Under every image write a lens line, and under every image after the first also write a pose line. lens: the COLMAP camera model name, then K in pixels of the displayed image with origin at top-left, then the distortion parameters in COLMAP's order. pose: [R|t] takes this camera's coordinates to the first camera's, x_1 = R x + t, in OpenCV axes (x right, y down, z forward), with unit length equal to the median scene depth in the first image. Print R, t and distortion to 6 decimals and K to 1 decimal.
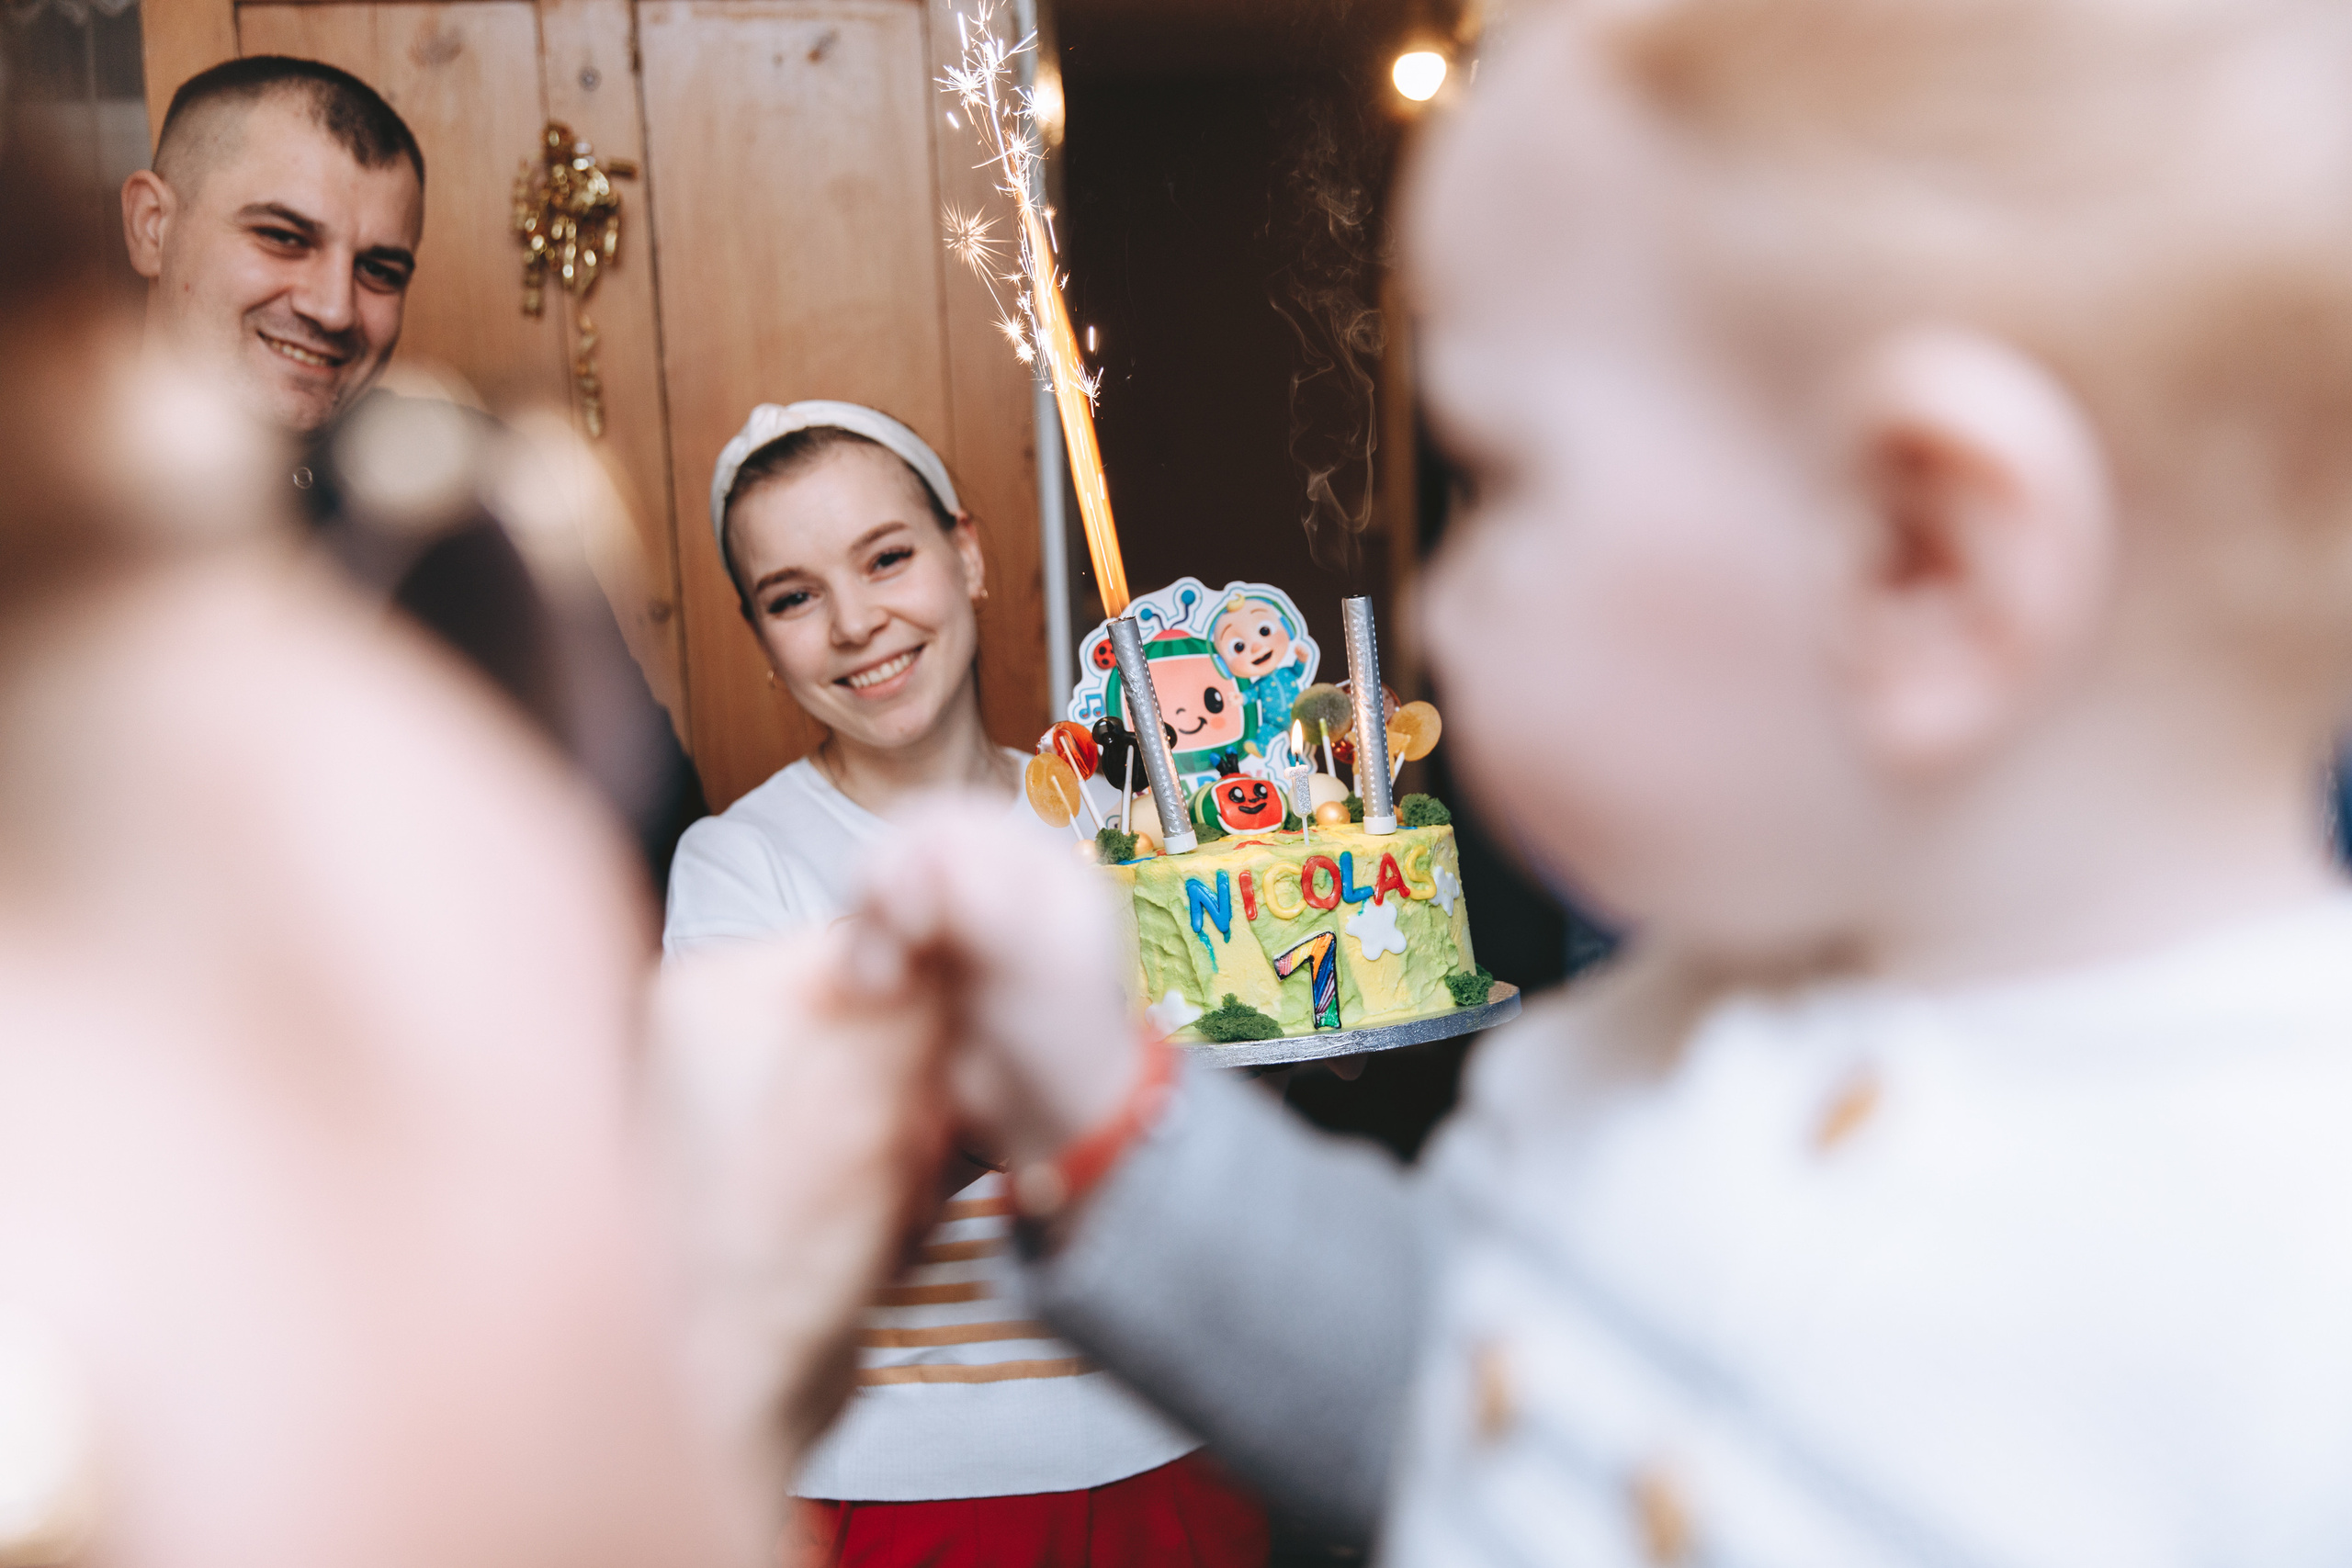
lens RADIAL K [[2563.4, 0, 1176.0], [0, 2563.4, 784.0], [0, 0, 1]] dist [-0.003918, -0.000201]
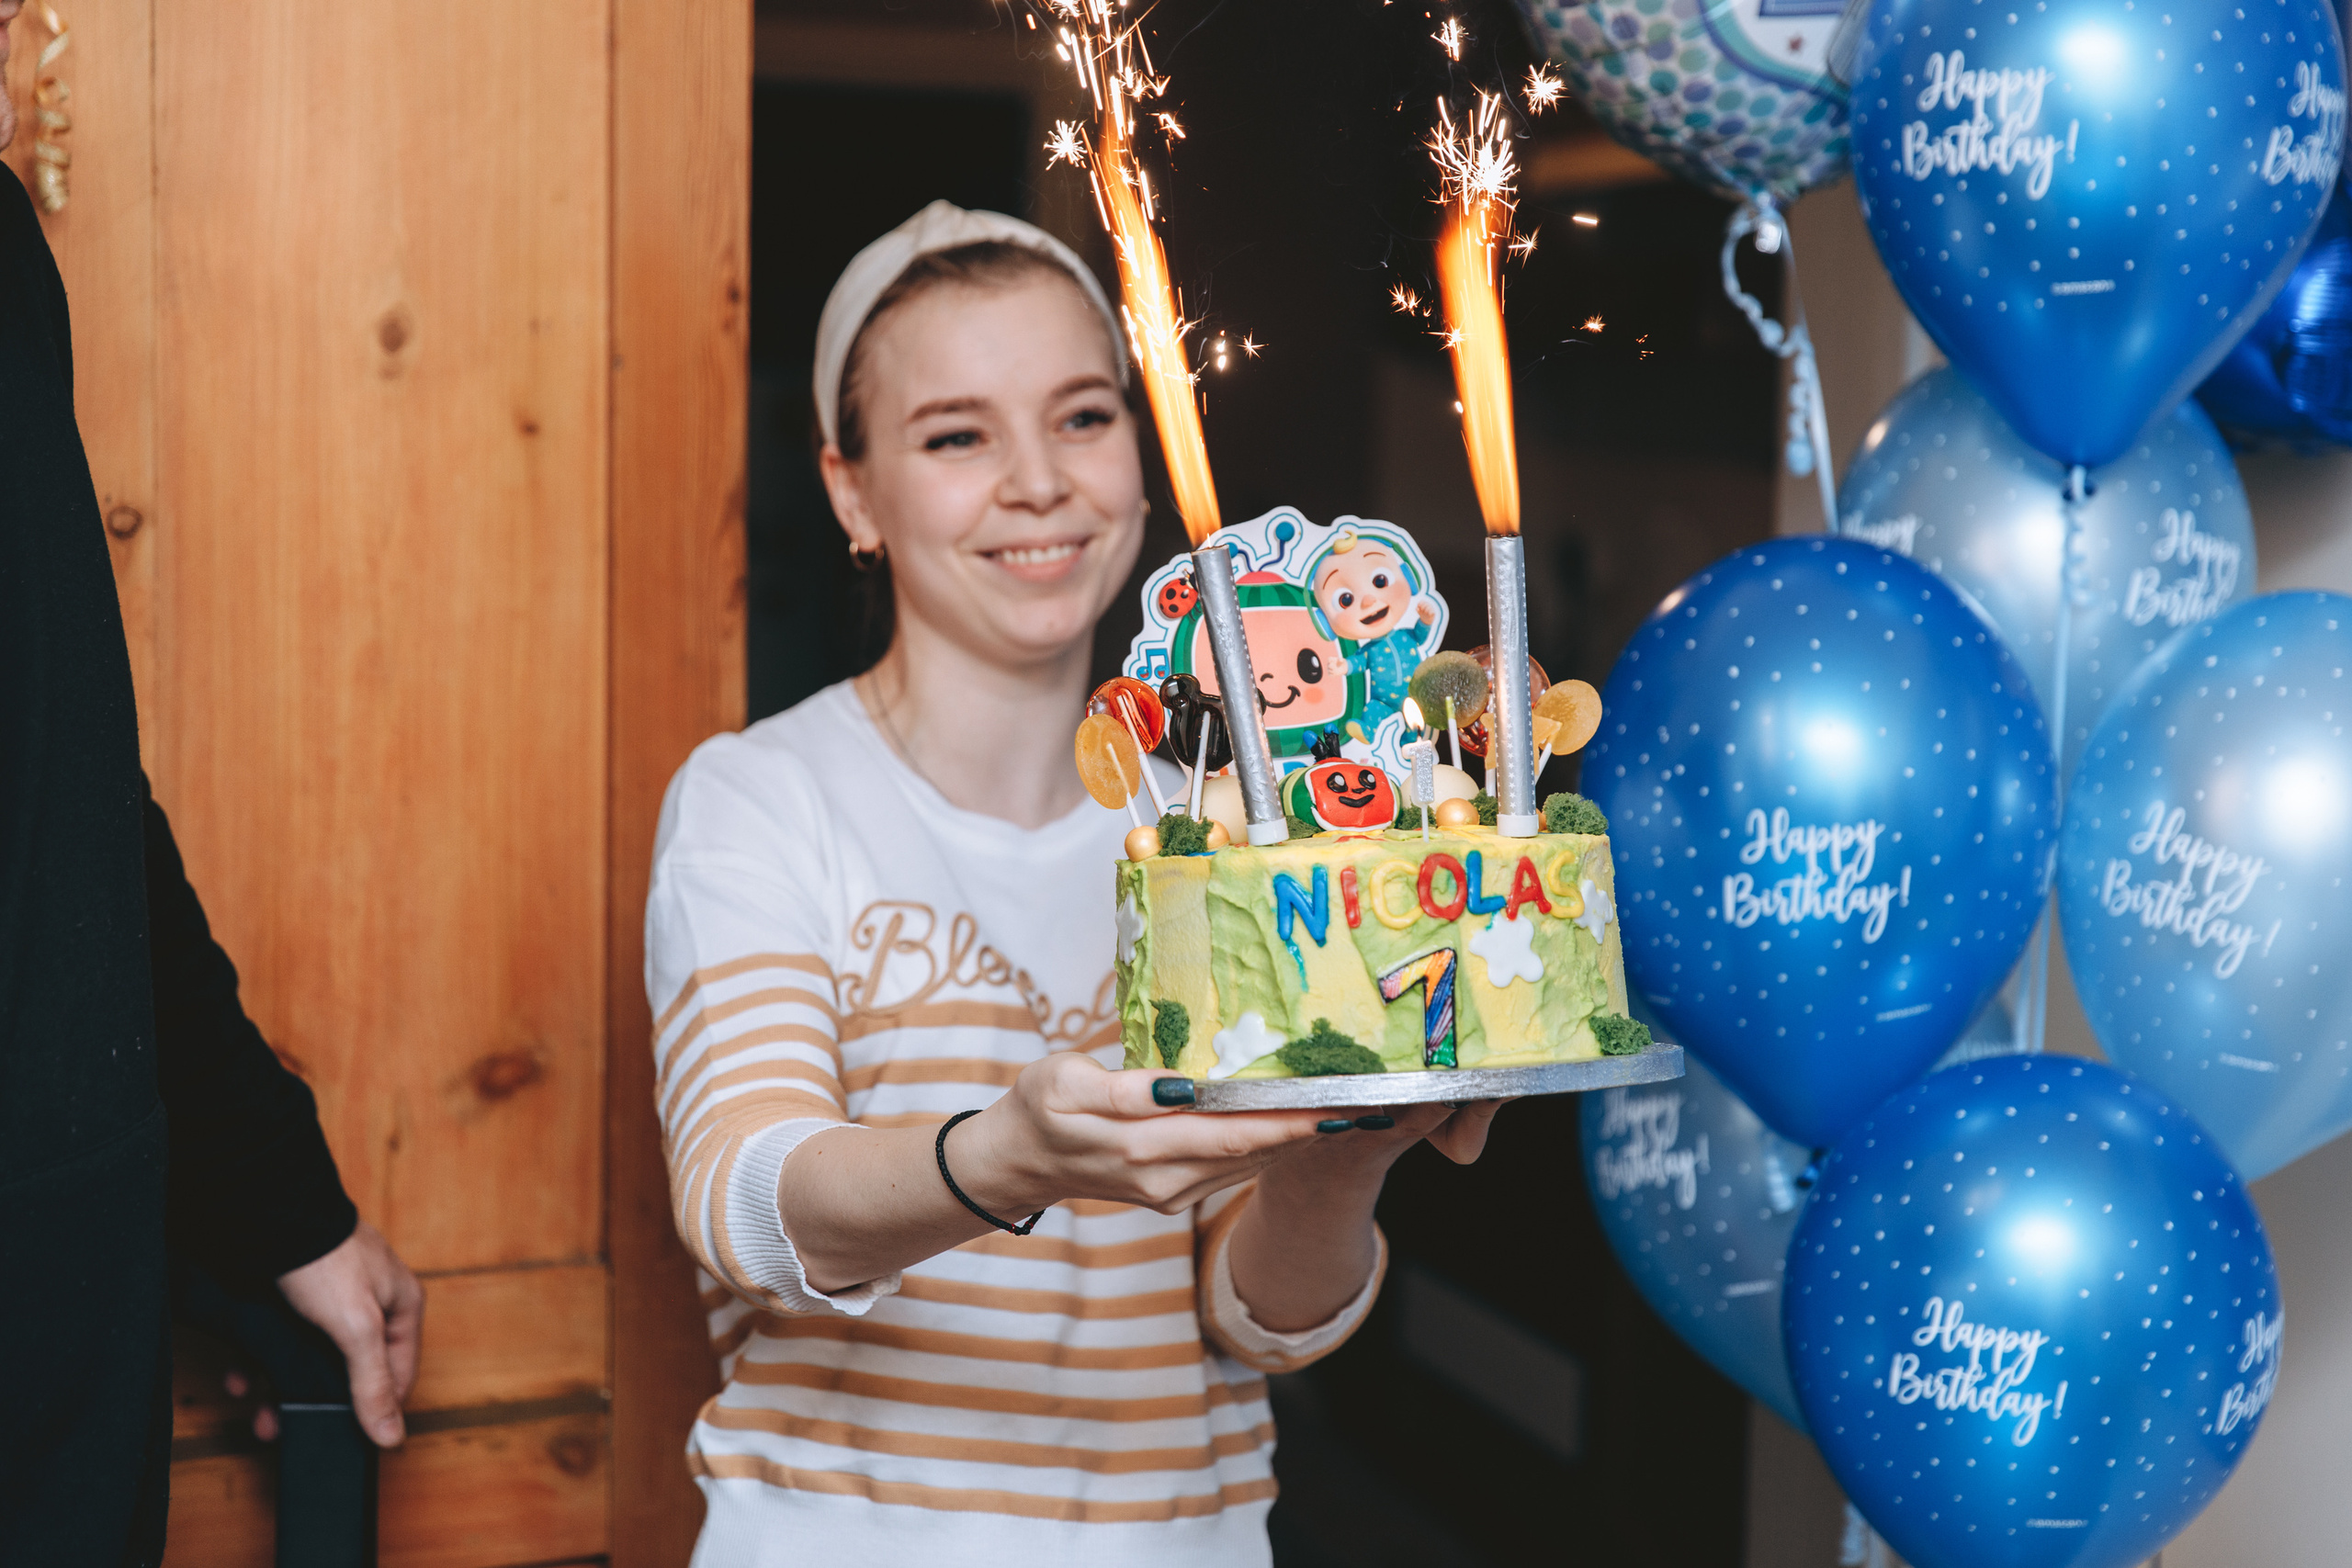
lens RADIAL K [[4721.2, 0, 1176.0], [0, 4721.2, 784.0], [0, 0, 1]] dist [0.065077, 0.016701]
pose [[0.998435, 0.054816, 0.011076, -0.043243], [-0.054401, 0.997912, -0.034825, 0.059918], [-0.012962, 0.034168, 0.999332, -0.464229]]
